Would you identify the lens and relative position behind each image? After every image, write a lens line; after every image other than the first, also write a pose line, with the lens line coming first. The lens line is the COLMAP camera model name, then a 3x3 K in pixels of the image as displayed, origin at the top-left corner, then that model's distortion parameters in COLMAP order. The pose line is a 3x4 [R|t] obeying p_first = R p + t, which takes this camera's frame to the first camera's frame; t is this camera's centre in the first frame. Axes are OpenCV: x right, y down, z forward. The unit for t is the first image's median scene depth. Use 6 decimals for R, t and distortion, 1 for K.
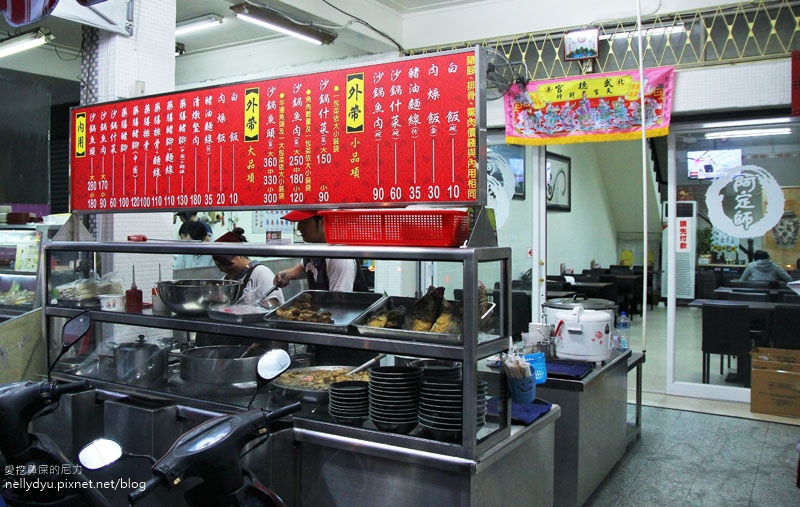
lens RADIAL K [[738.4, 0, 327.6], [0, 738.4, 229.1], [0, 0, 1]] dist [-0.102333, 0.059226]
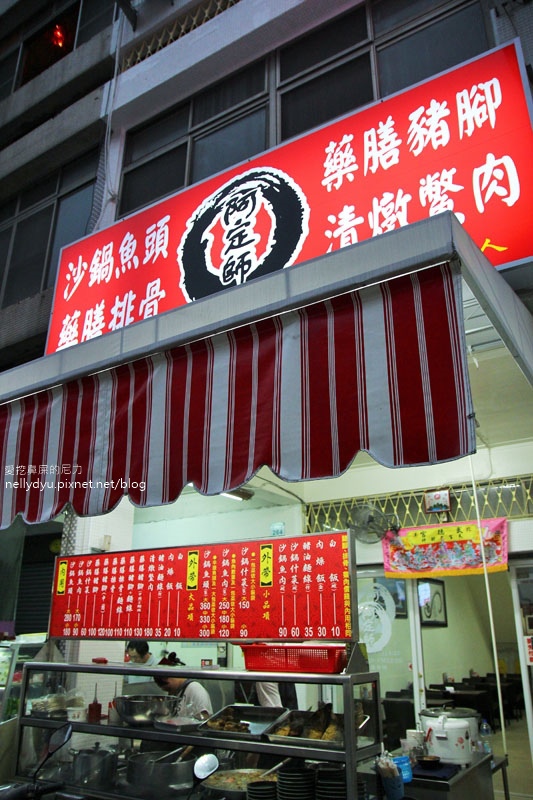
lens RADIAL K [[626.6, 0, 266.9], [0, 626.6, 402.1], [0, 0, 1]] dist [-0.119961, 0.101084]
pose [[0.999402, 0.011924, 0.032450, -0.004158], [0.000435, 0.934216, -0.356706, -0.033247], [-0.034568, 0.356507, 0.933653, -0.217515]]
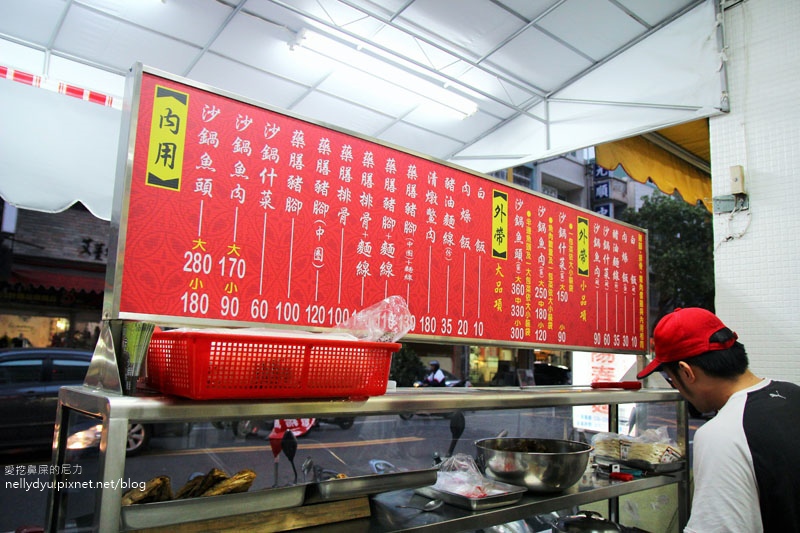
lens RADIAL K [[626.6, 0, 383.2], [0, 626.6, 244.0], [0, 0, 1]] dist [-0.119961, 0.101084]
pose [[0.258777, 0.169497, 0.950950, -0.766140], [-0.054018, 0.985483, -0.160953, -0.019996], [-0.964426, -0.009717, 0.264176, 0.939055]]
